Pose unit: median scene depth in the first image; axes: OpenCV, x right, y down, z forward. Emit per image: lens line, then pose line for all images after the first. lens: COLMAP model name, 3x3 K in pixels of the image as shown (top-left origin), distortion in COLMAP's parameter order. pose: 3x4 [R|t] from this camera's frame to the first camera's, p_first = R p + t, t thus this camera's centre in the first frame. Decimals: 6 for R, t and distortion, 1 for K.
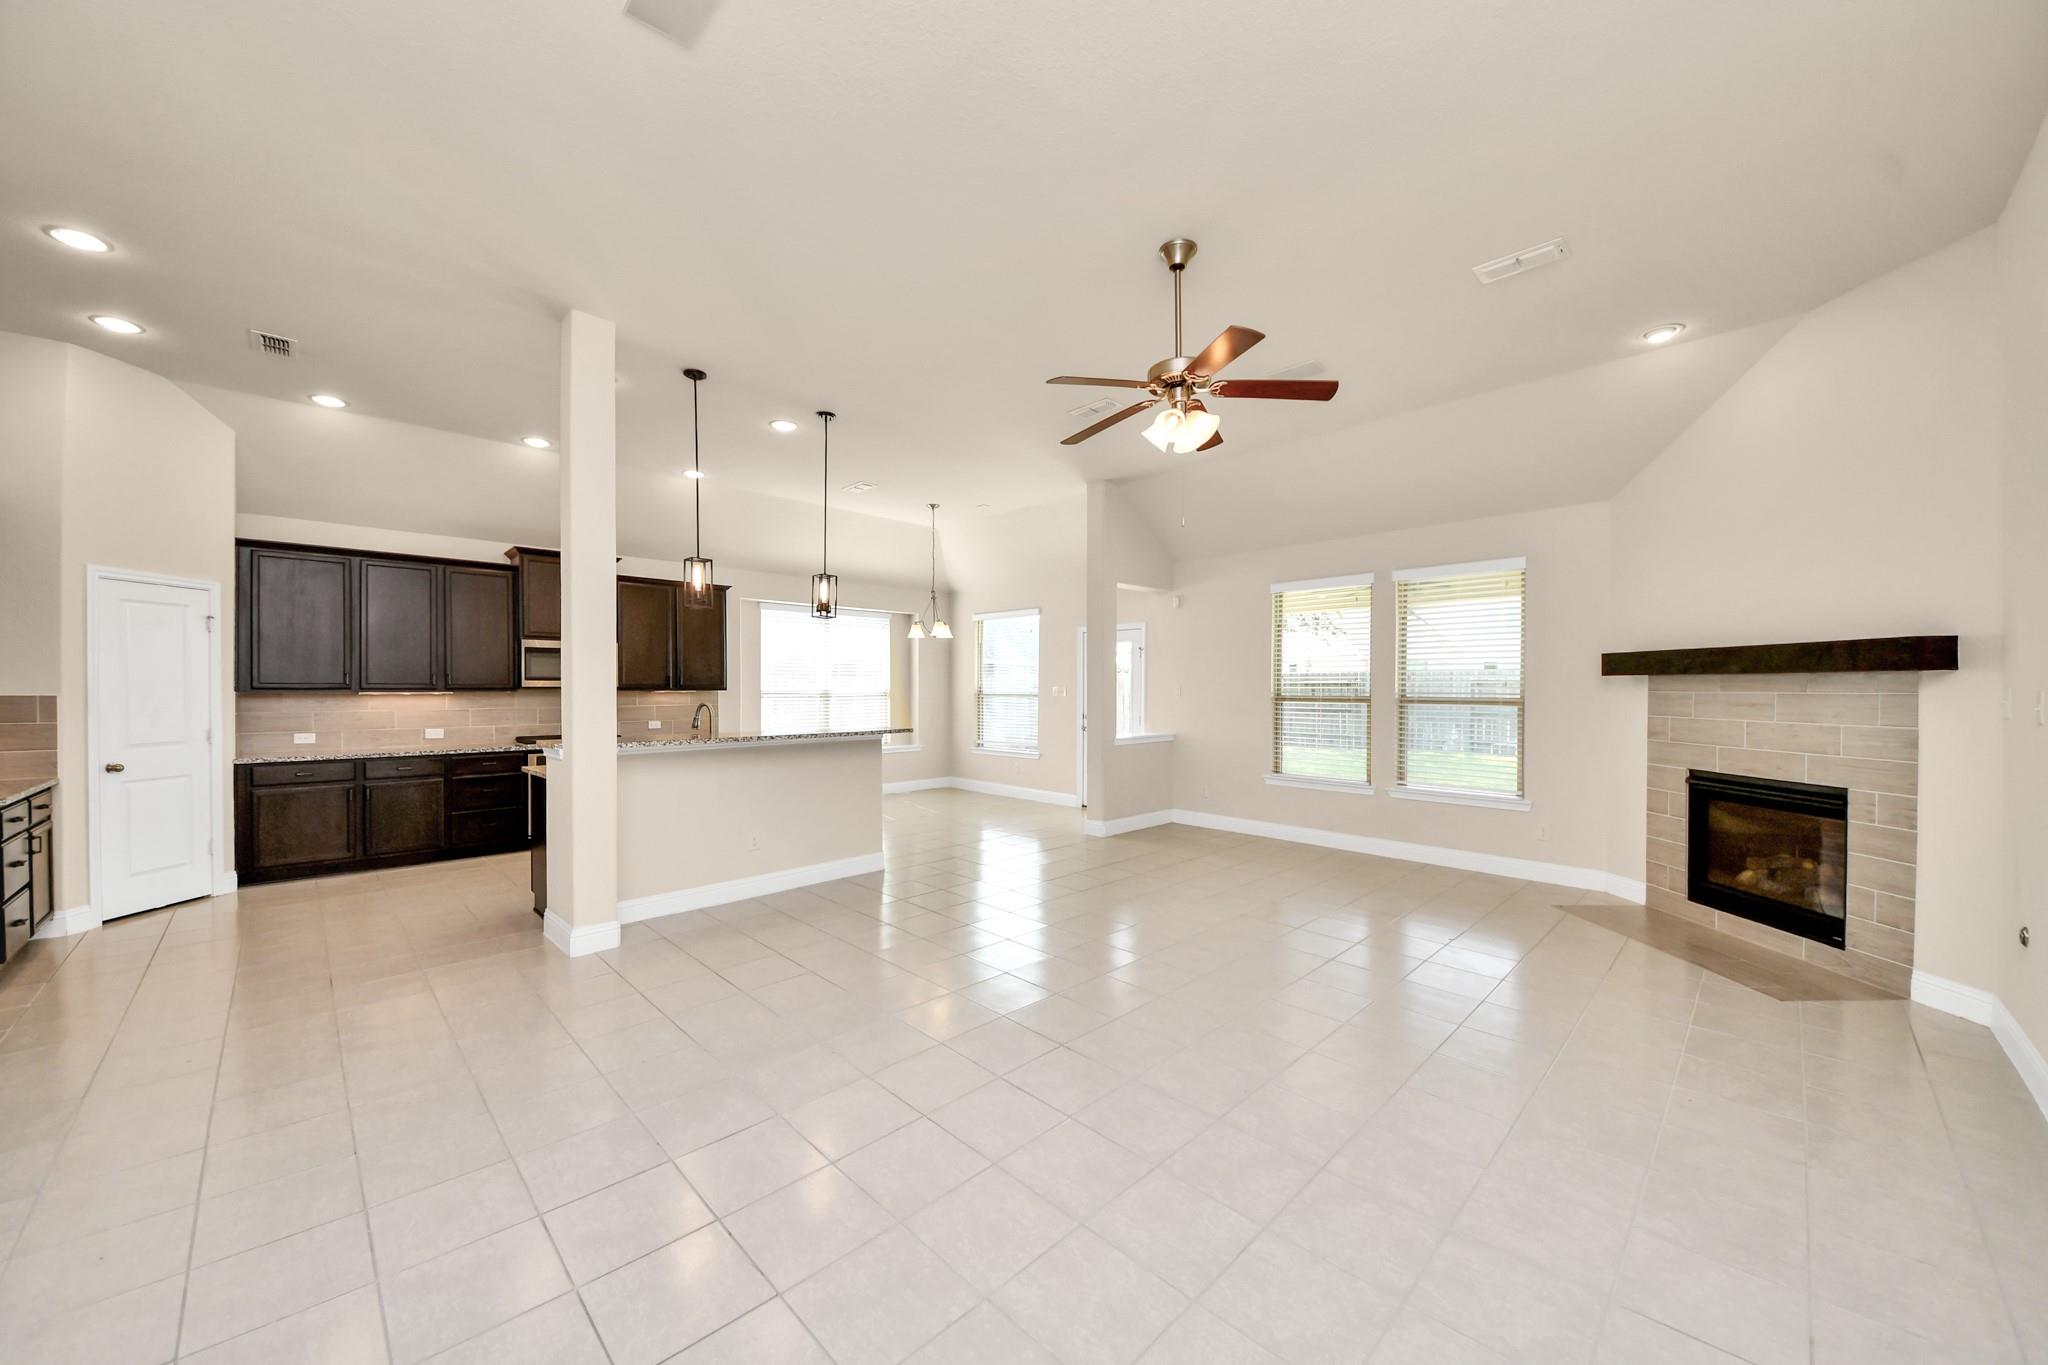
lens RADIAL K [[726.9, 0, 1028.0], [0, 726.9, 689.5], [0, 0, 1]] dist [-0.000641, -0.000110]
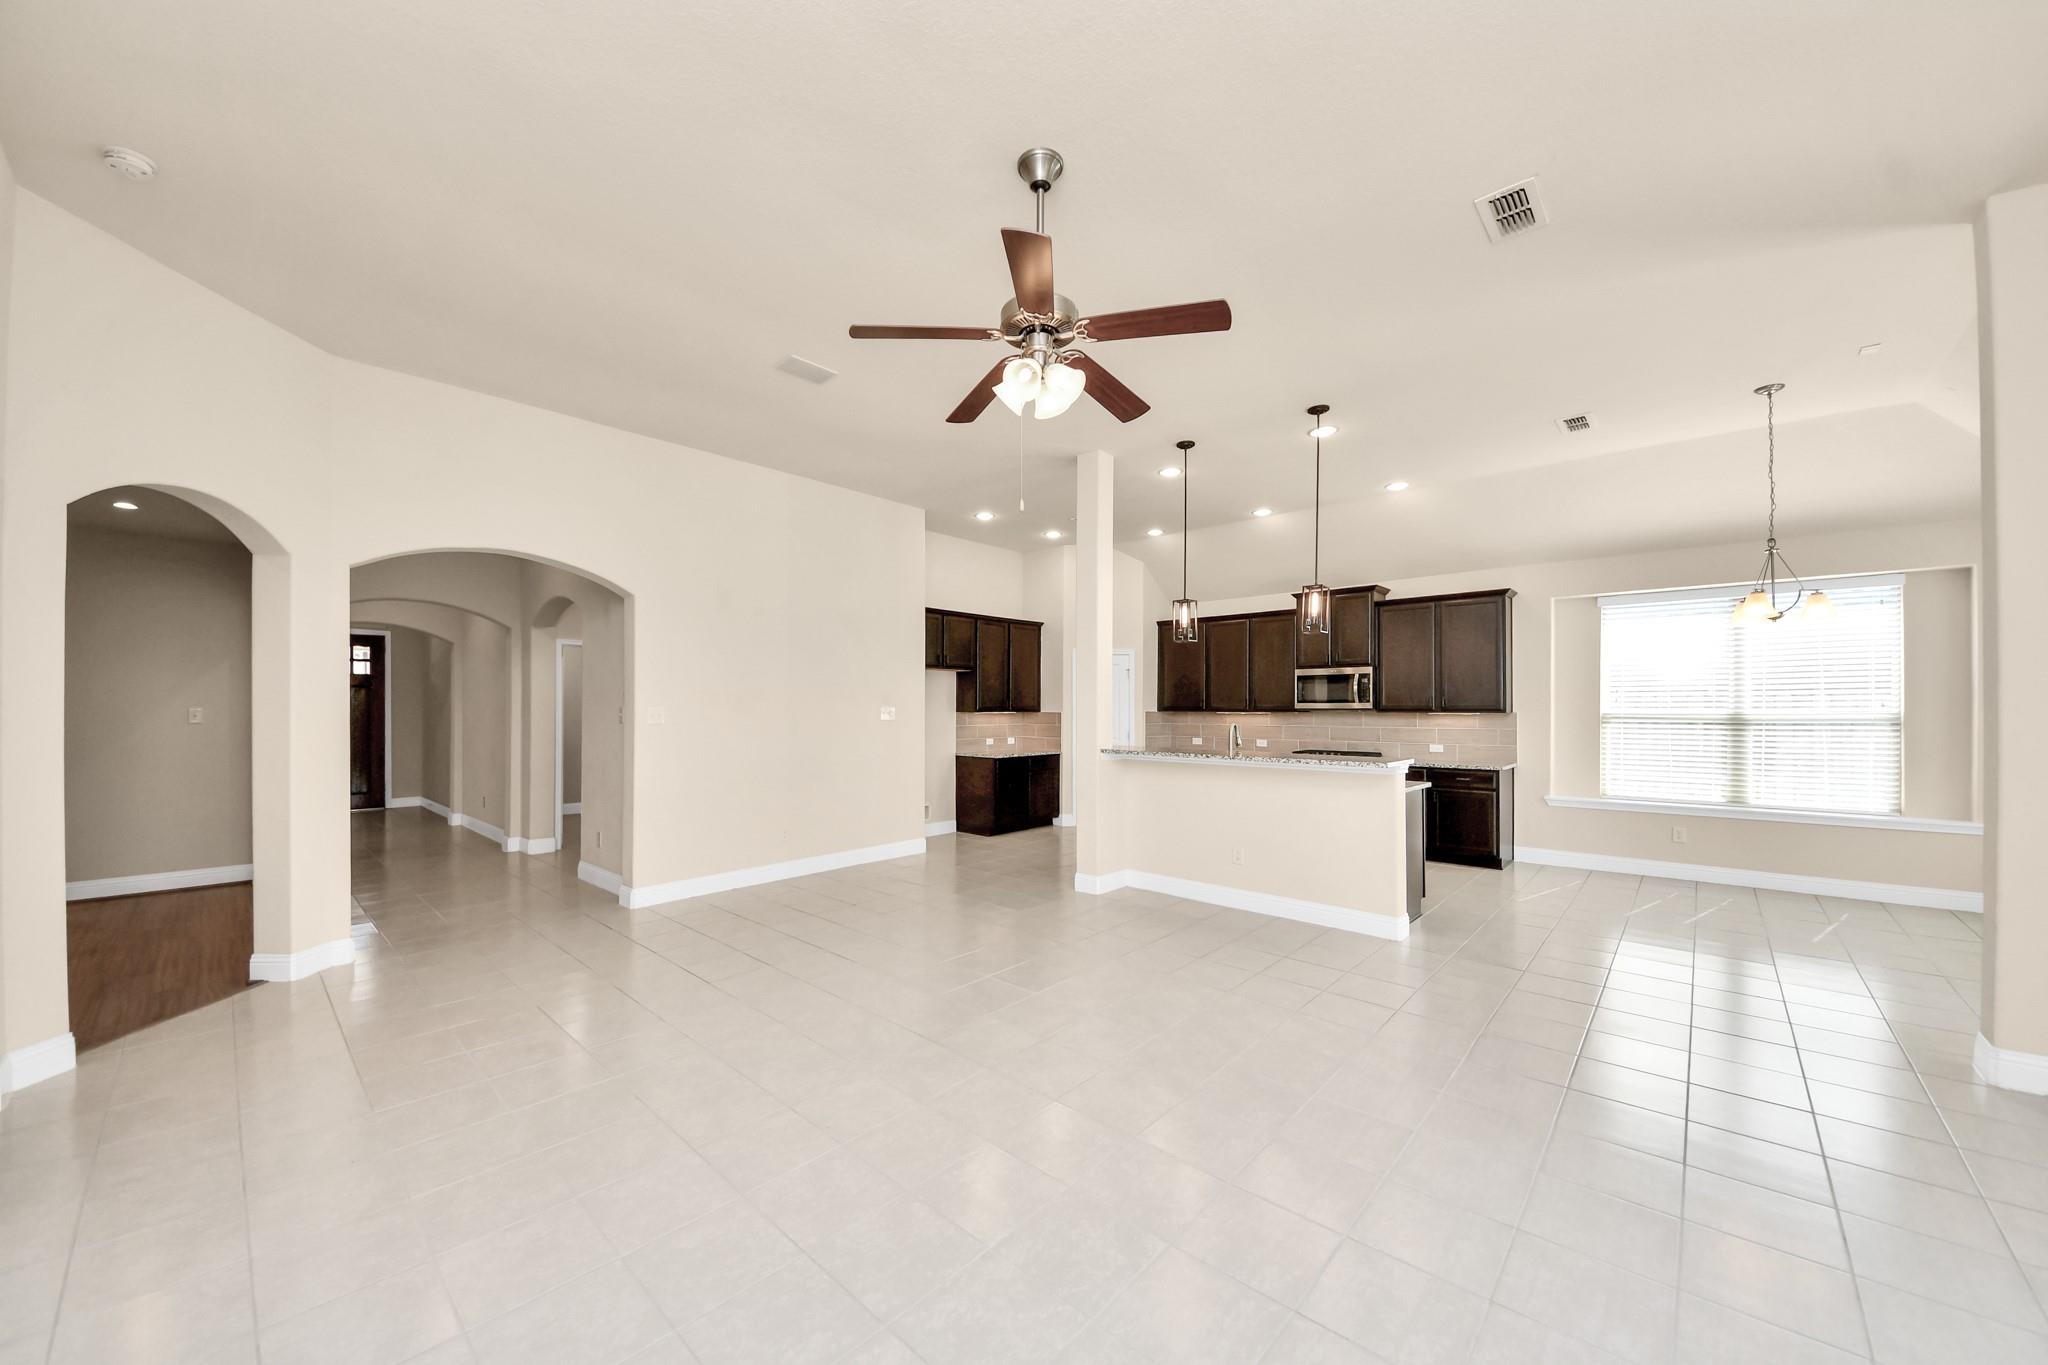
lens RADIAL K [[730.9, 0, 1020.2], [0, 730.9, 703.4], [0, 0, 1]] dist [-0.000150, 0.000006]
pose [[0.037186, -0.003816, -0.999301, 0.513624], [-0.007107, 0.999966, -0.004083, -0.003049], [0.999283, 0.007253, 0.037158, 0.493028]]
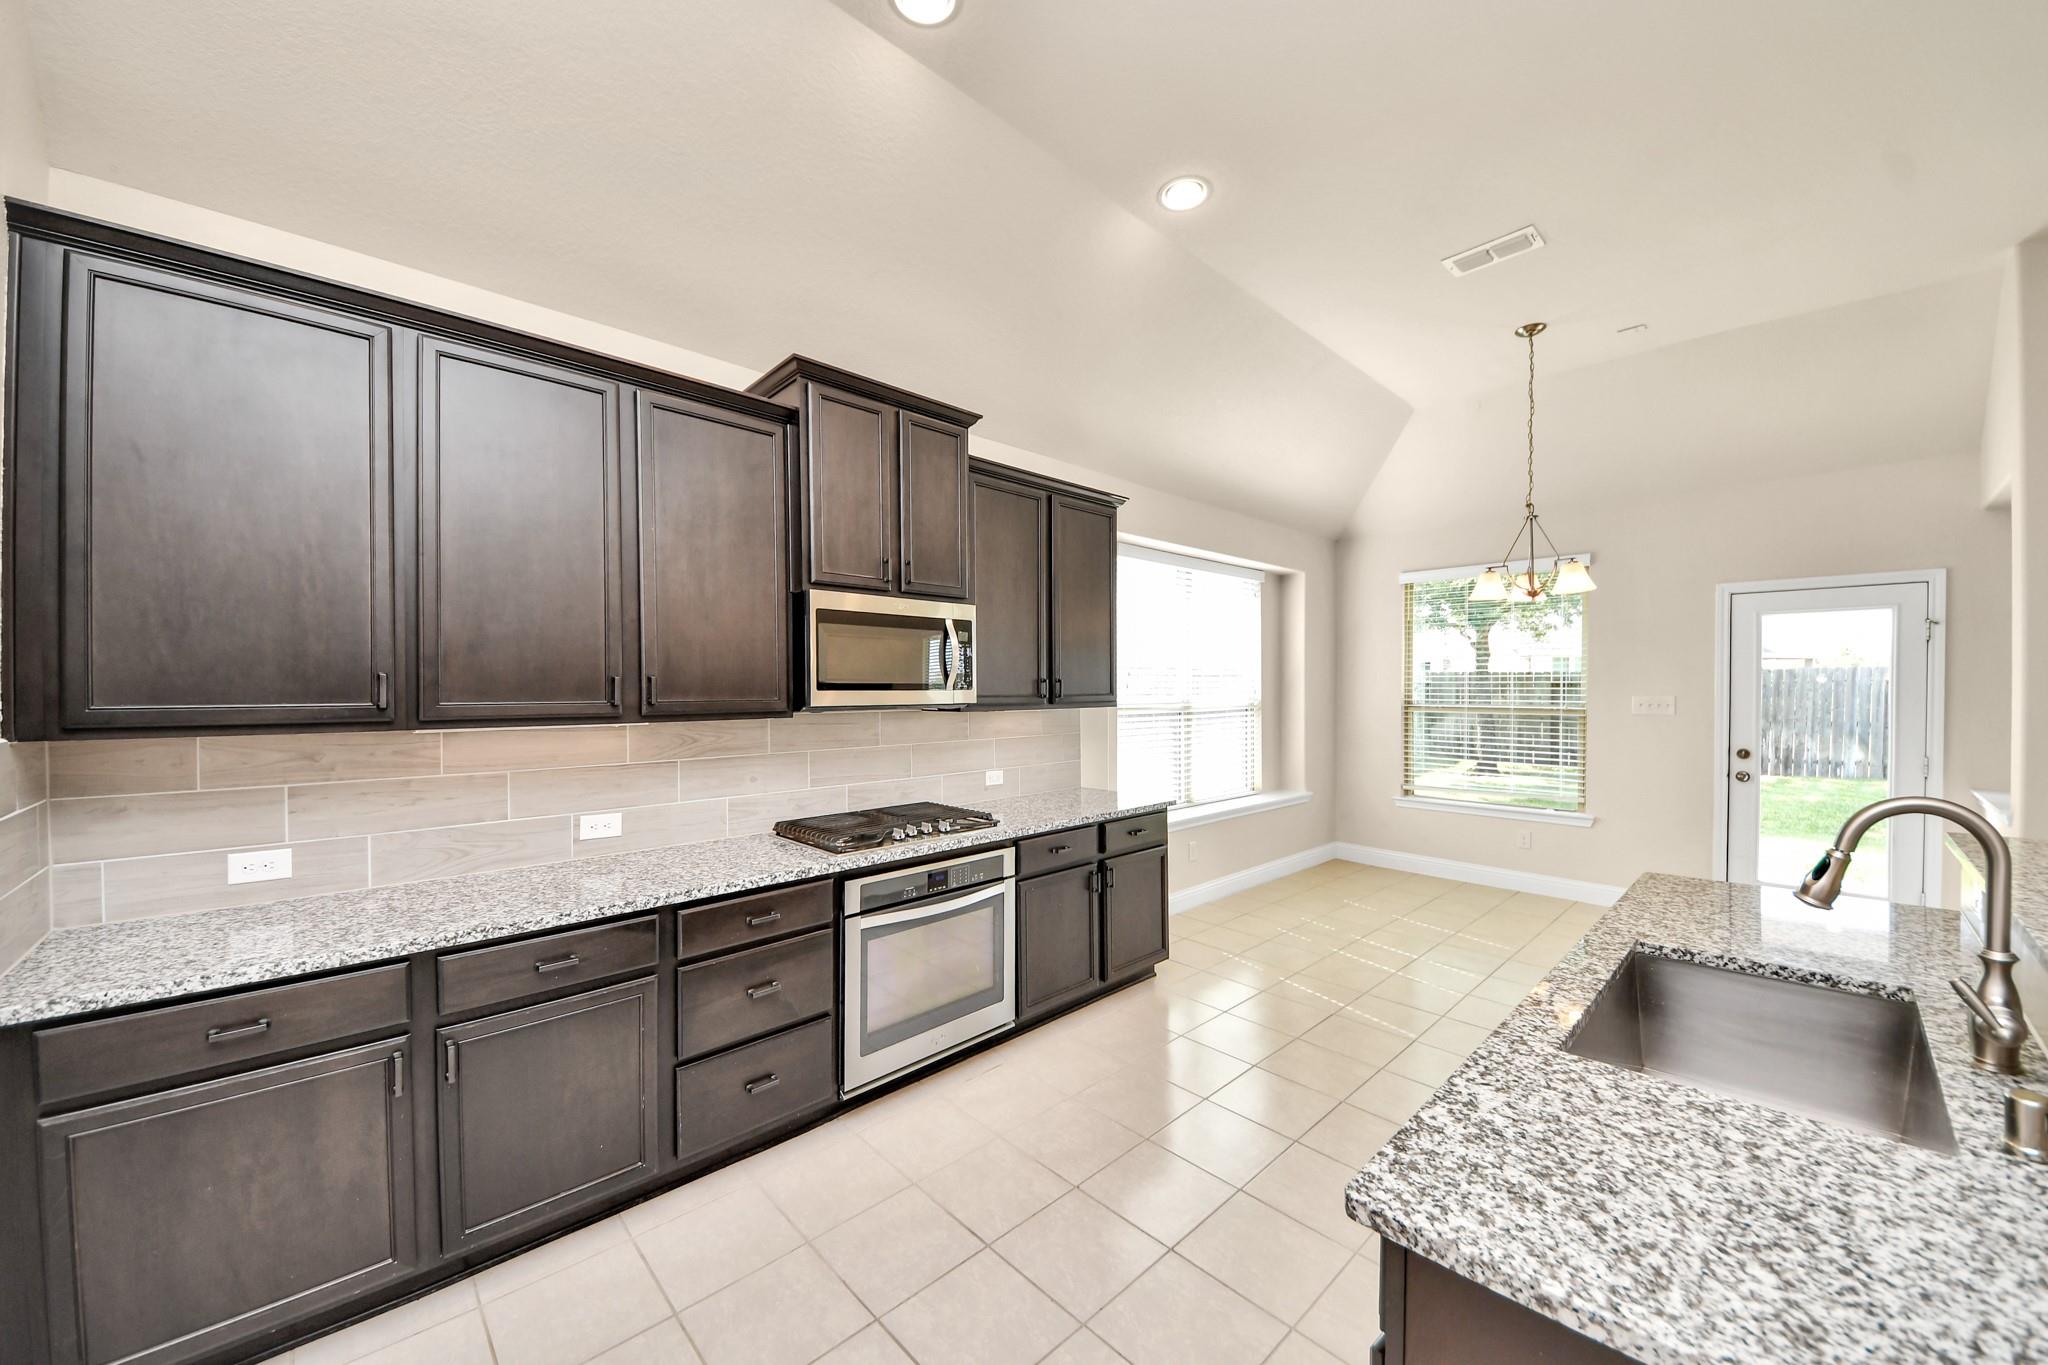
lens RADIAL K [[742.7, 0, 1024.0], [0, 742.7, 682.5], [0, 0, 1]] dist [0.033064, -0.010730]
pose [[0.999188, 0.000987, -0.040278, -0.561654], [-0.001379, 0.999952, -0.009715, -0.013113], [0.040266, 0.009763, 0.999141, 0.591280]]
